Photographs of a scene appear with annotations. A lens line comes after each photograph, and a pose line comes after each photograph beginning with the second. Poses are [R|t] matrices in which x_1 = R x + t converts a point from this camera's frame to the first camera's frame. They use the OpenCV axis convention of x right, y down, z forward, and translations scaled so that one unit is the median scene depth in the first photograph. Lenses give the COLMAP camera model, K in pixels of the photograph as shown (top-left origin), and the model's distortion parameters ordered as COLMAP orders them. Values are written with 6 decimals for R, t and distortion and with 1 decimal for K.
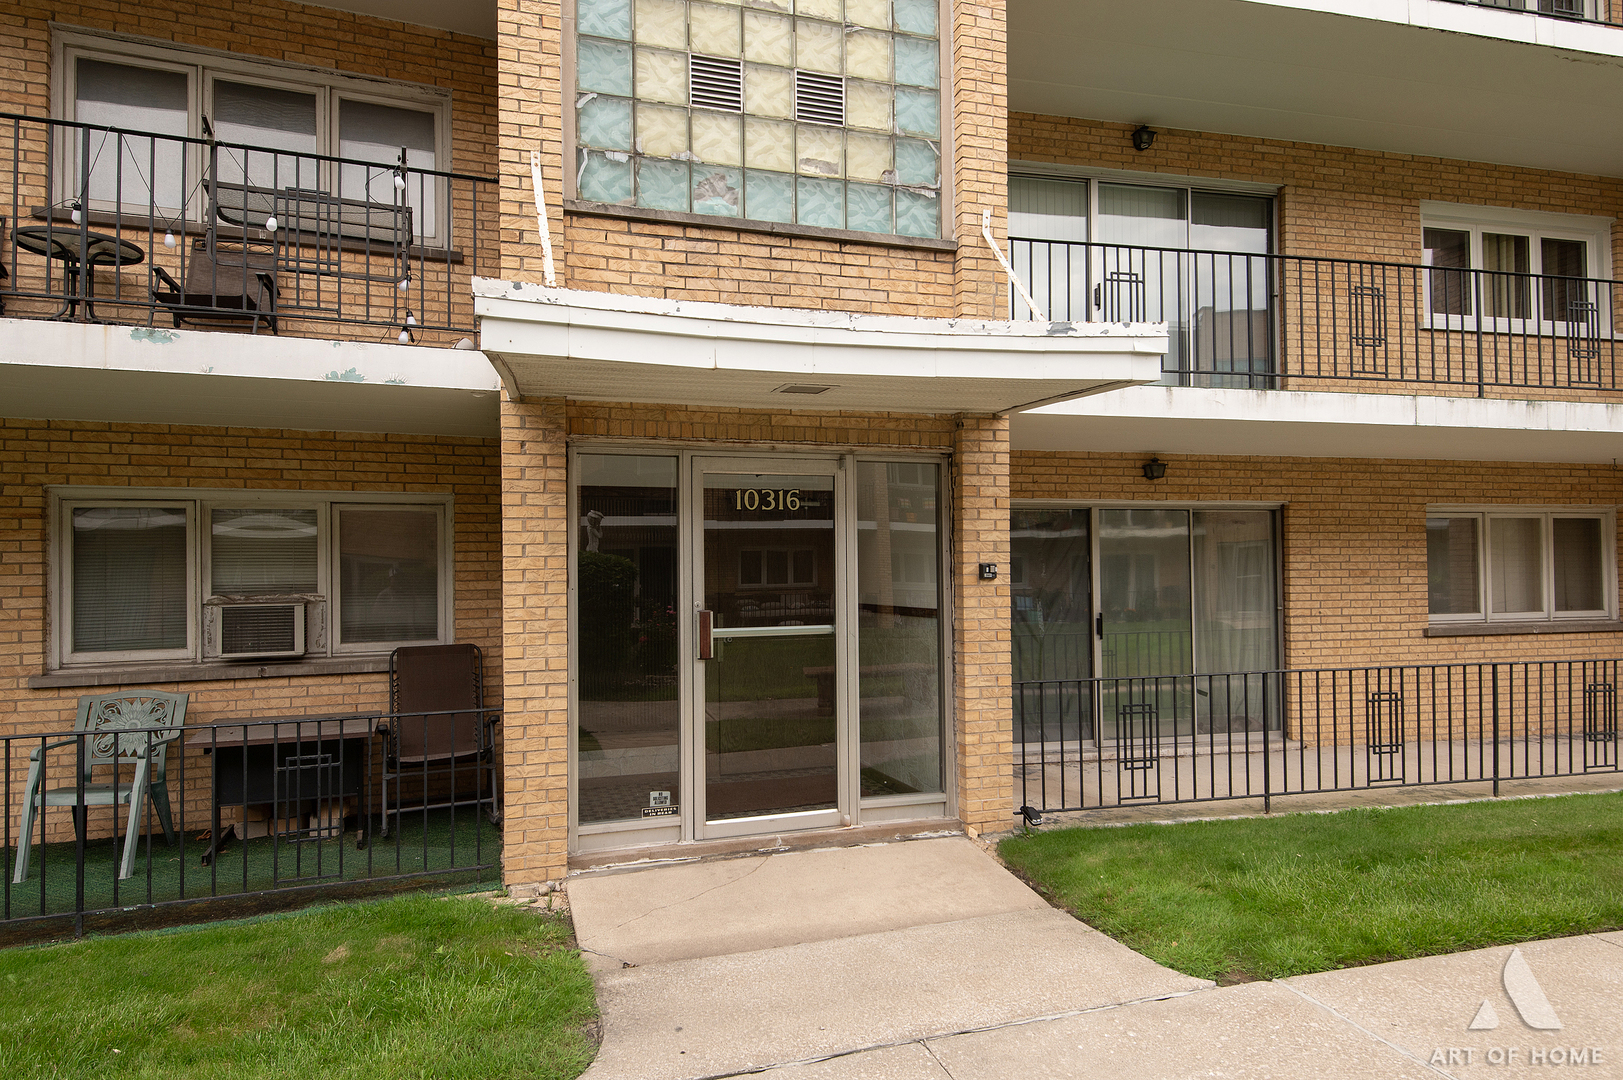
lens RADIAL K [[966.8, 0, 825.7], [0, 966.8, 551.6], [0, 0, 1]] dist [0.016178, -0.000703]
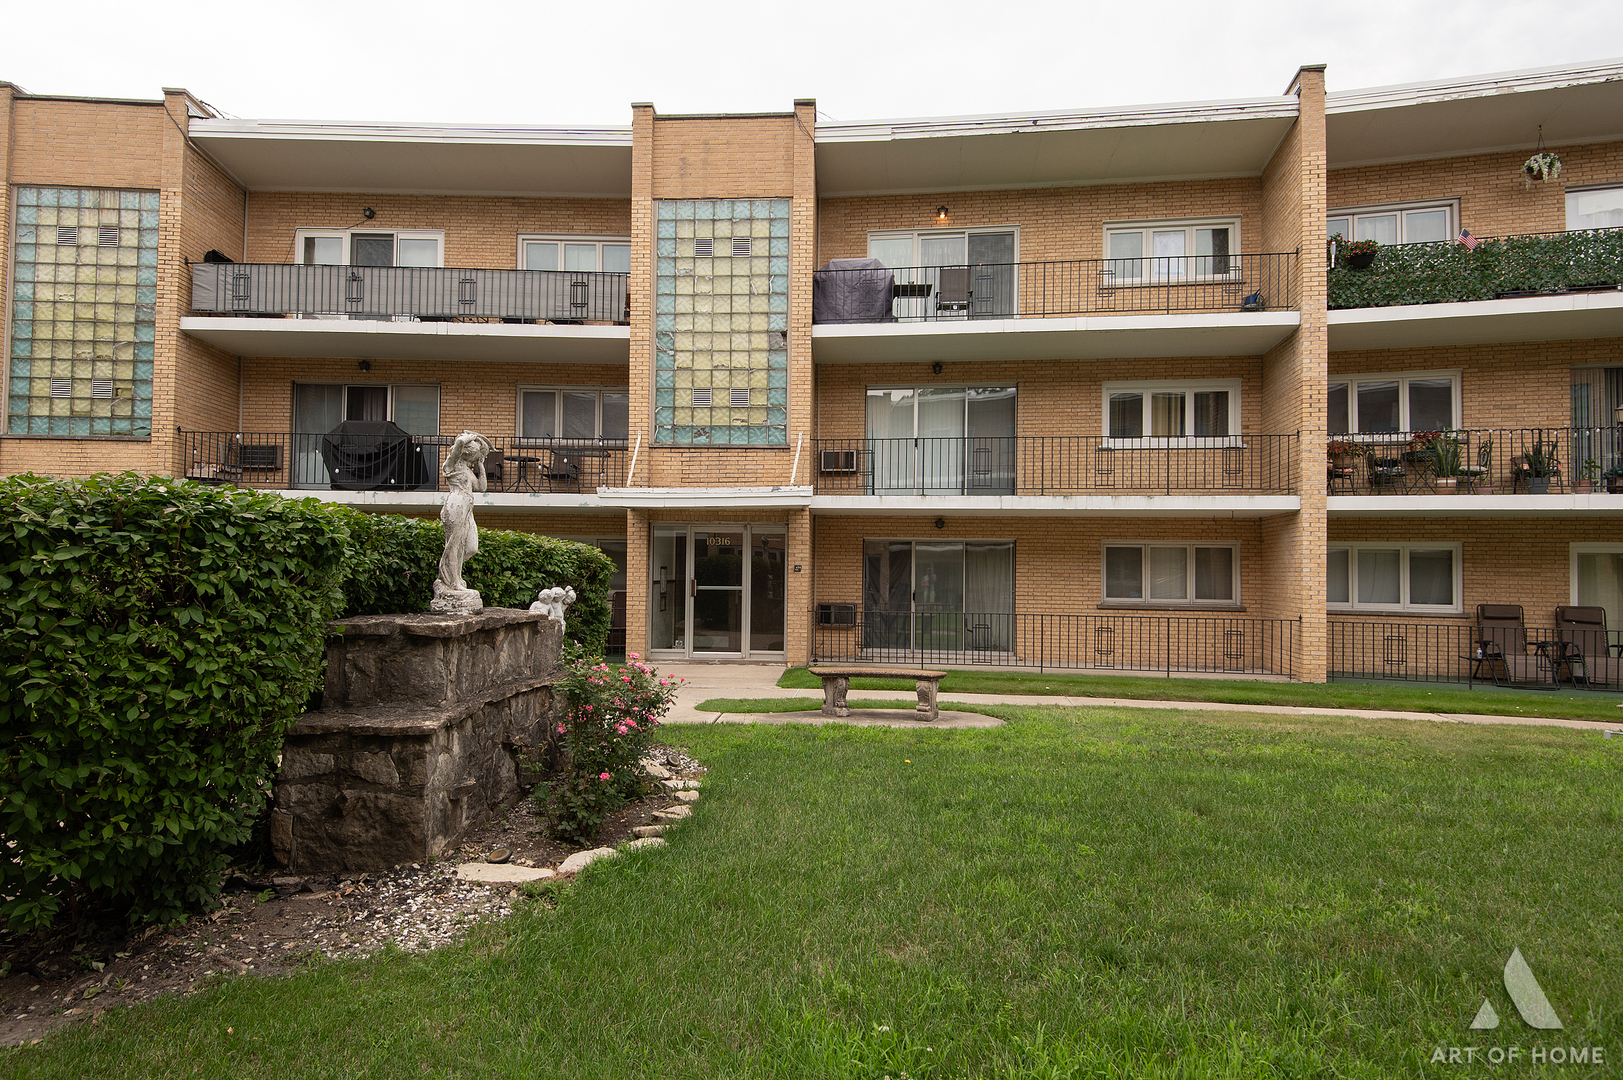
lens RADIAL K [[839.4, 0, 810.9], [0, 839.4, 549.0], [0, 0, 1]] dist [0.013861, -0.015753]
pose [[0.934578, 0.011508, -0.355572, 0.964058], [-0.014635, 0.999874, -0.006108, -0.018018], [0.355457, 0.010913, 0.934629, -1.084248]]
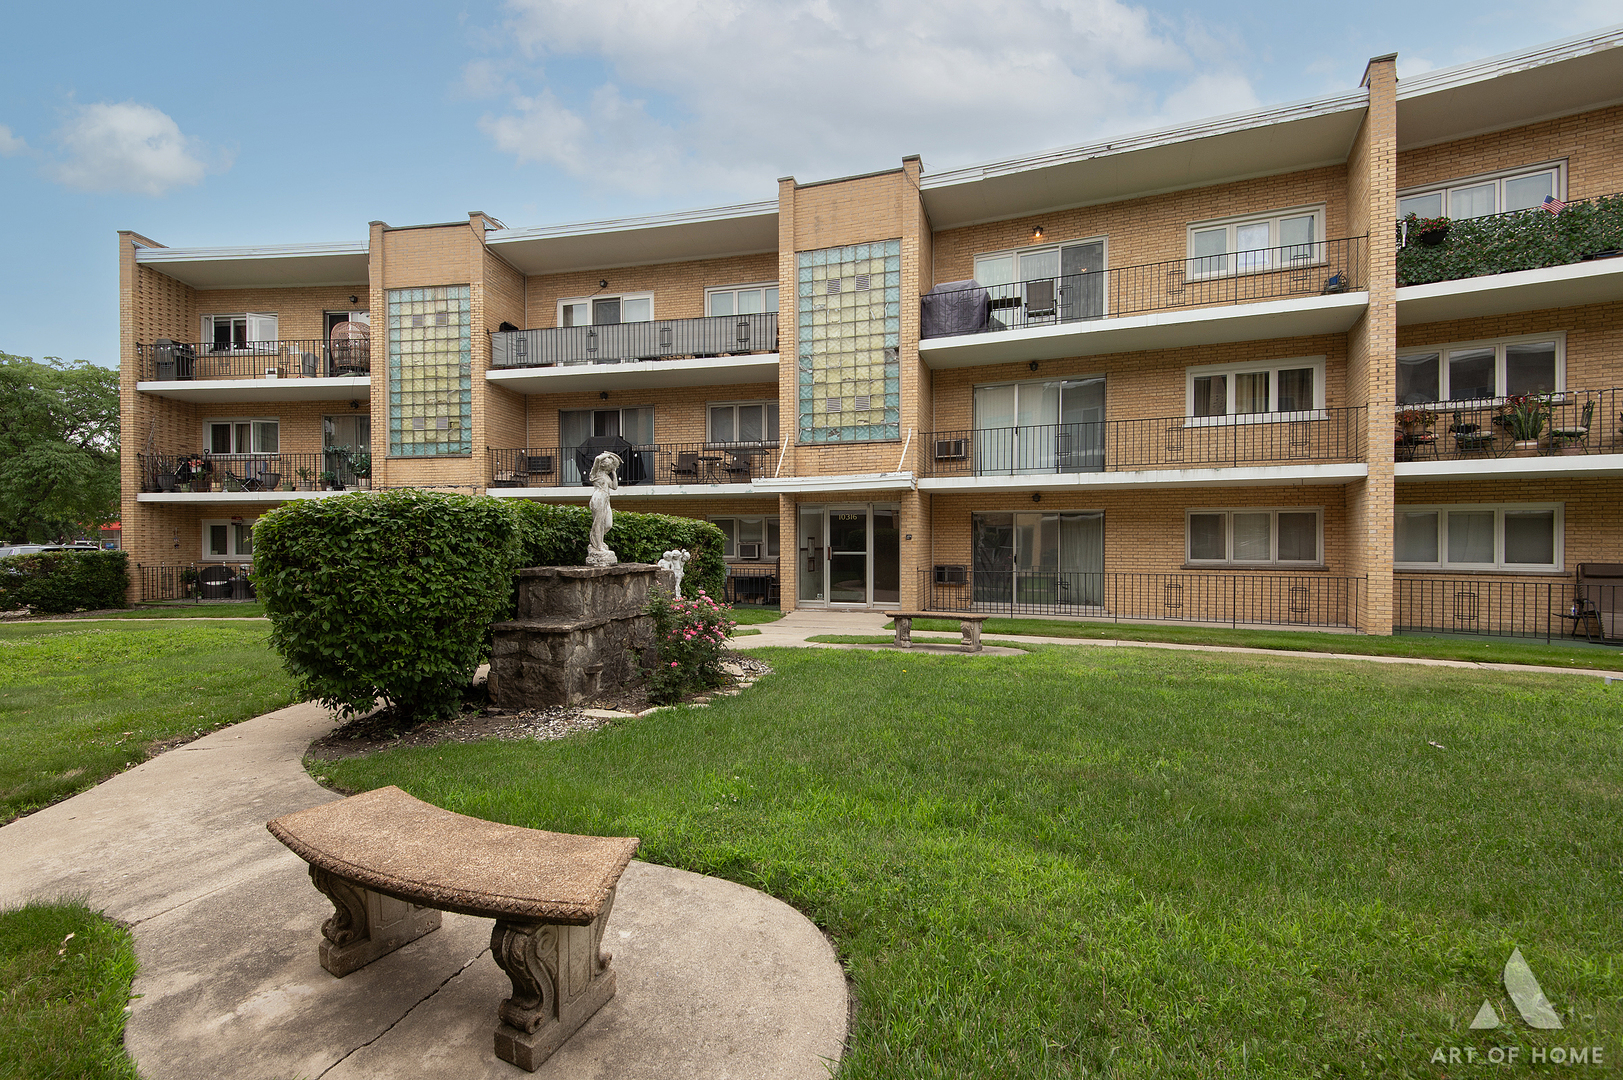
lens RADIAL K [[730.4, 0, 813.2], [0, 730.4, 549.2], [0, 0, 1]] dist [0.016441, -0.010671]
pose [[0.810612, 0.015836, -0.585369, 1.301986], [0.002720, 0.999522, 0.030807, -0.015282], [0.585577, -0.026565, 0.810181, -1.177458]]
